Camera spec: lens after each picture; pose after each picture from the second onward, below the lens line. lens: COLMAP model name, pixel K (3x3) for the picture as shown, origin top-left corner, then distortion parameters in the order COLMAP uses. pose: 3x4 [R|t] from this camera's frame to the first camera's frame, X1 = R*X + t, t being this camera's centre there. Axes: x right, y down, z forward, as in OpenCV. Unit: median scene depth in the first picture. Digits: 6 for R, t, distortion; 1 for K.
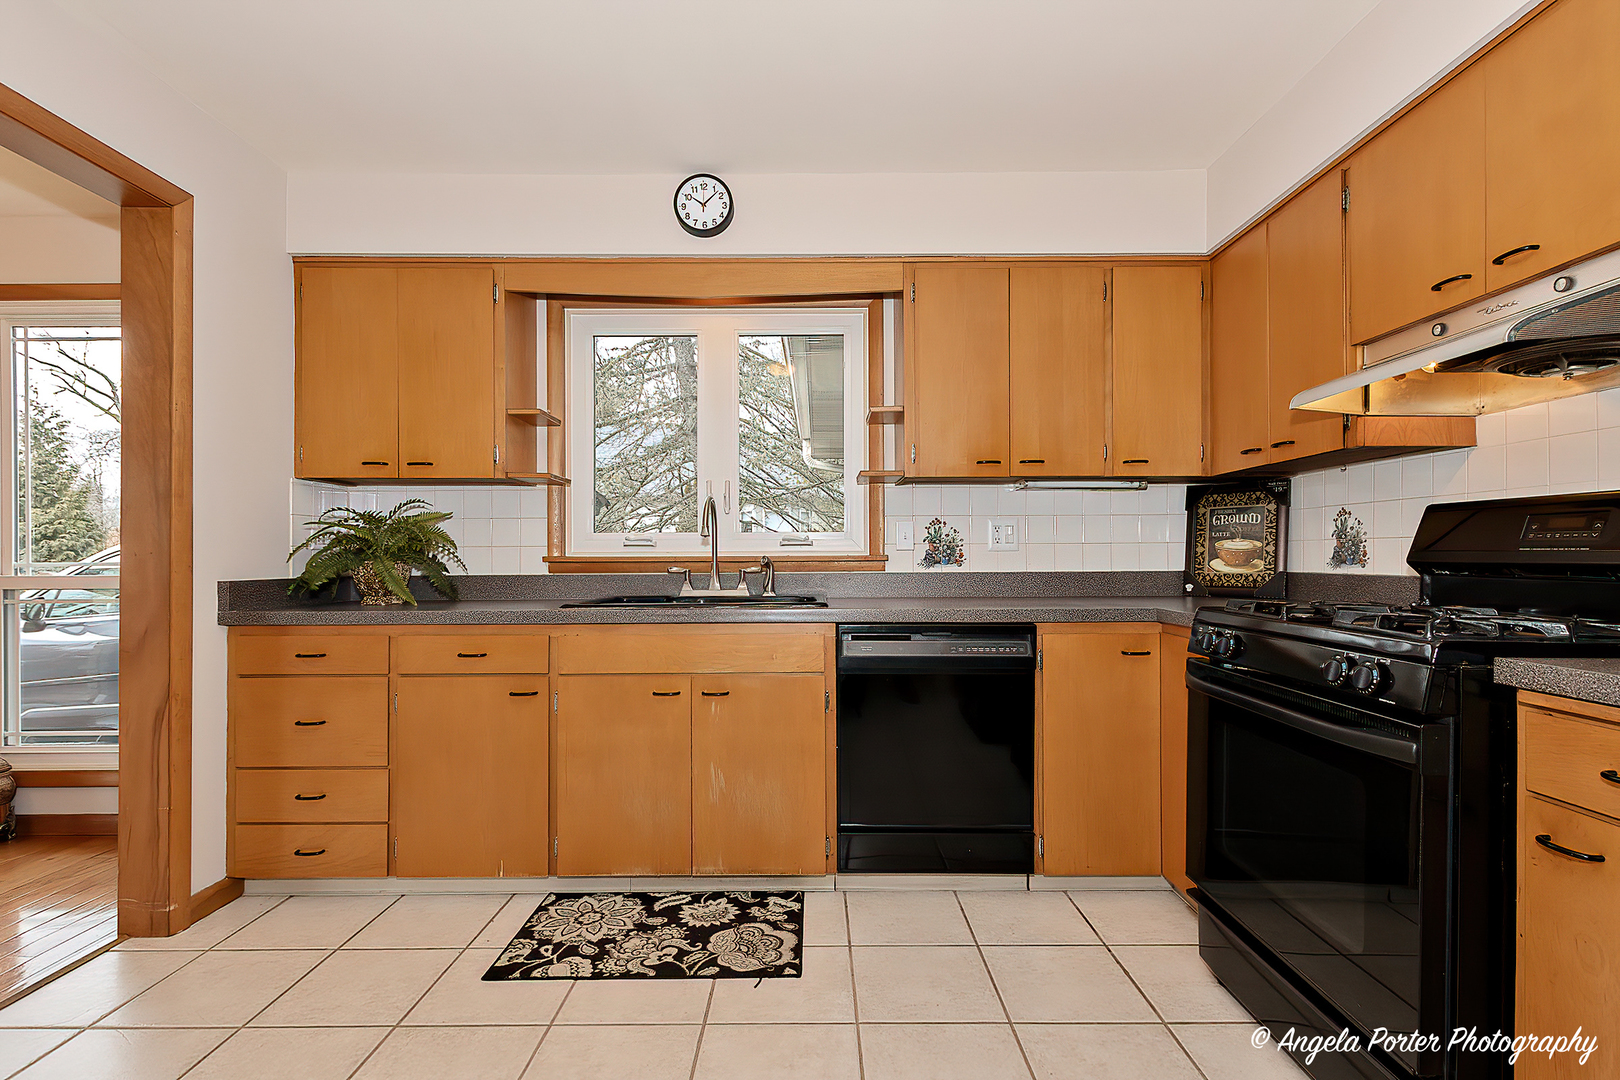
lens RADIAL K [[747.5, 0, 815.8], [0, 747.5, 555.7], [0, 0, 1]] dist [0.001991, 0.000252]
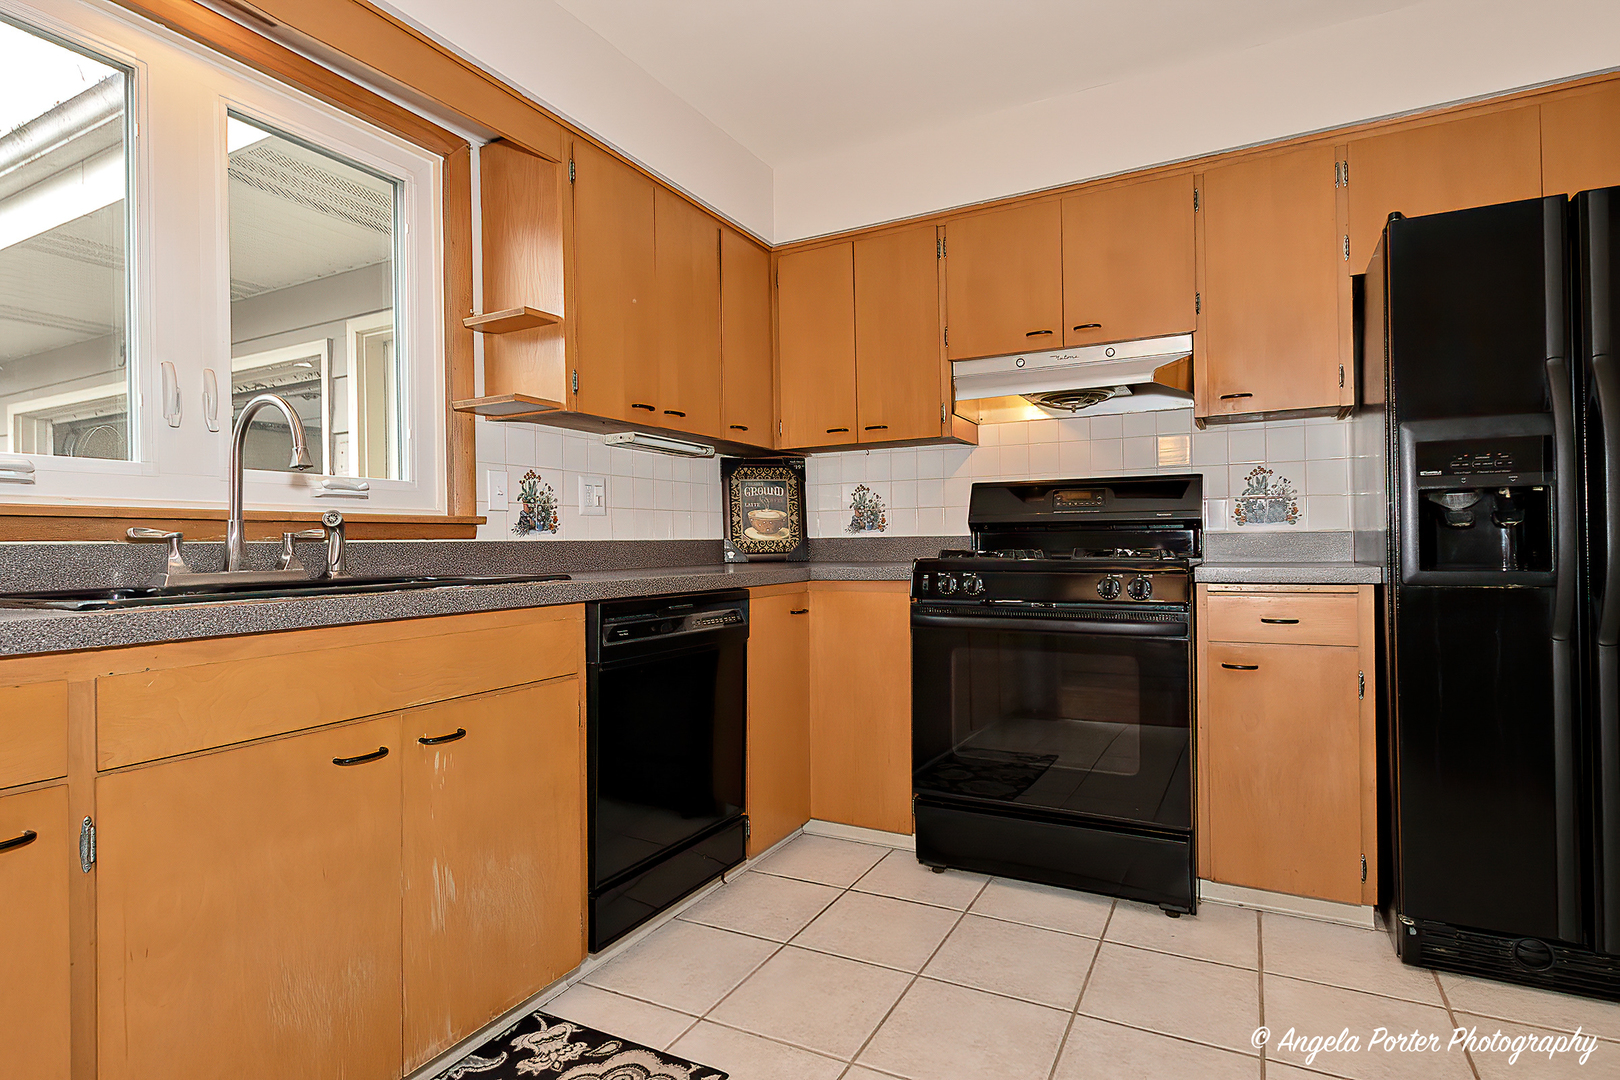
lens RADIAL K [[820.6, 0, 812.6], [0, 820.6, 539.9], [0, 0, 1]] dist [0.000897, 0.000282]
pose [[0.460755, 0.002074, 0.887525, -0.494198], [0.012160, 0.999889, -0.008649, 0.035046], [-0.887444, 0.014778, 0.460678, 0.392436]]
